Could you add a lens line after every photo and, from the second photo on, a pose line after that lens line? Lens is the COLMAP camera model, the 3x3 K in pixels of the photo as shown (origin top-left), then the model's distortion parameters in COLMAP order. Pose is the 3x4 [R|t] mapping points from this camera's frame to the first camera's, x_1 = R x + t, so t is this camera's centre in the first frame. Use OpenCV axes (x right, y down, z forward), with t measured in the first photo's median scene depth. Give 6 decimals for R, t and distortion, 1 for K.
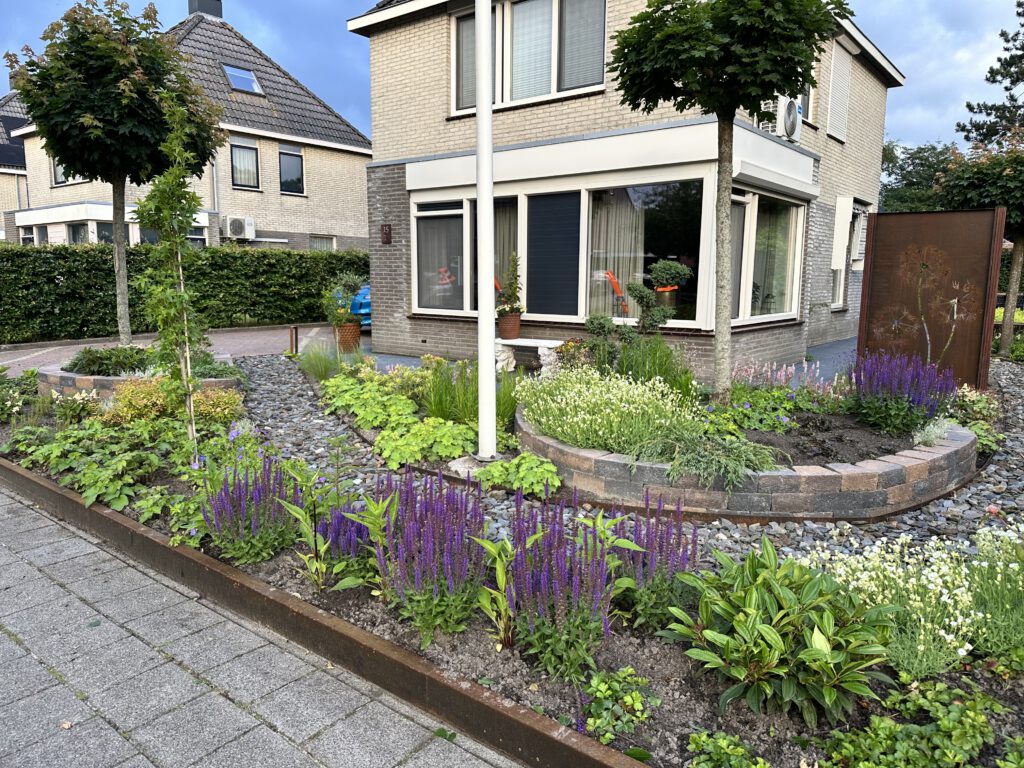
lens RADIAL K [[707.9, 0, 487.2], [0, 707.9, 384.1], [0, 0, 1]] dist [-0.002704, -0.021826]
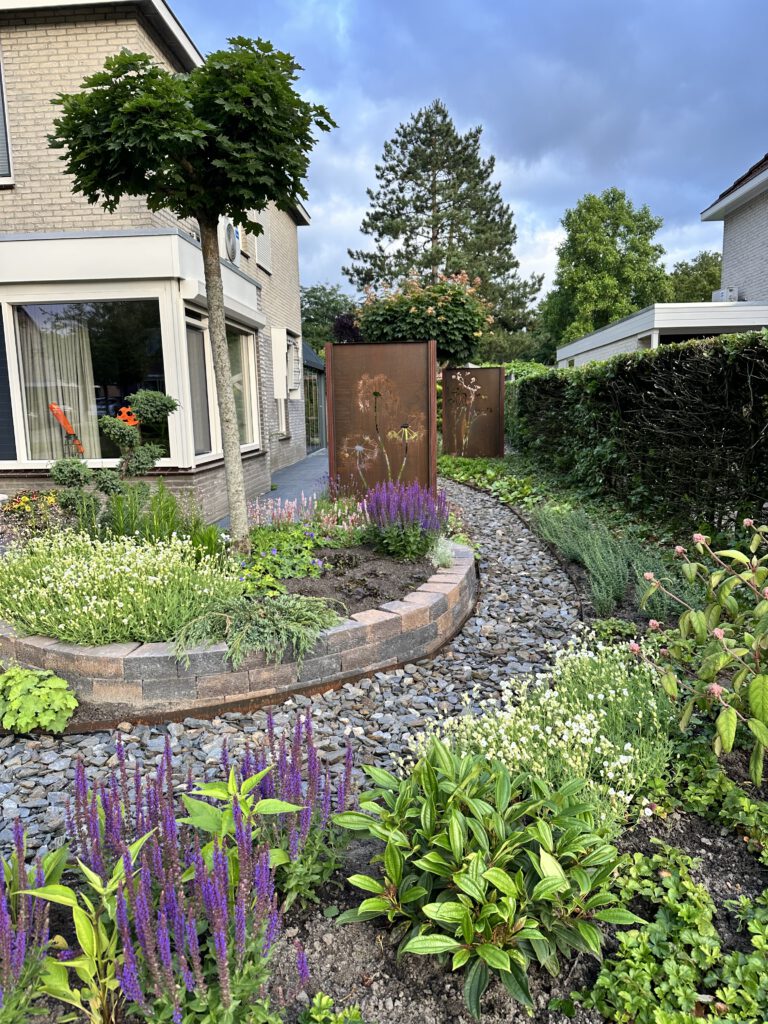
lens RADIAL K [[710.0, 0, 384.0], [0, 710.0, 512.0], [0, 0, 1]] dist [0.104687, -0.155057]
pose [[0.799955, -0.111918, 0.589531, -0.054962], [0.115177, 0.992823, 0.032192, -0.037473], [-0.588903, 0.042148, 0.807104, 0.207330]]
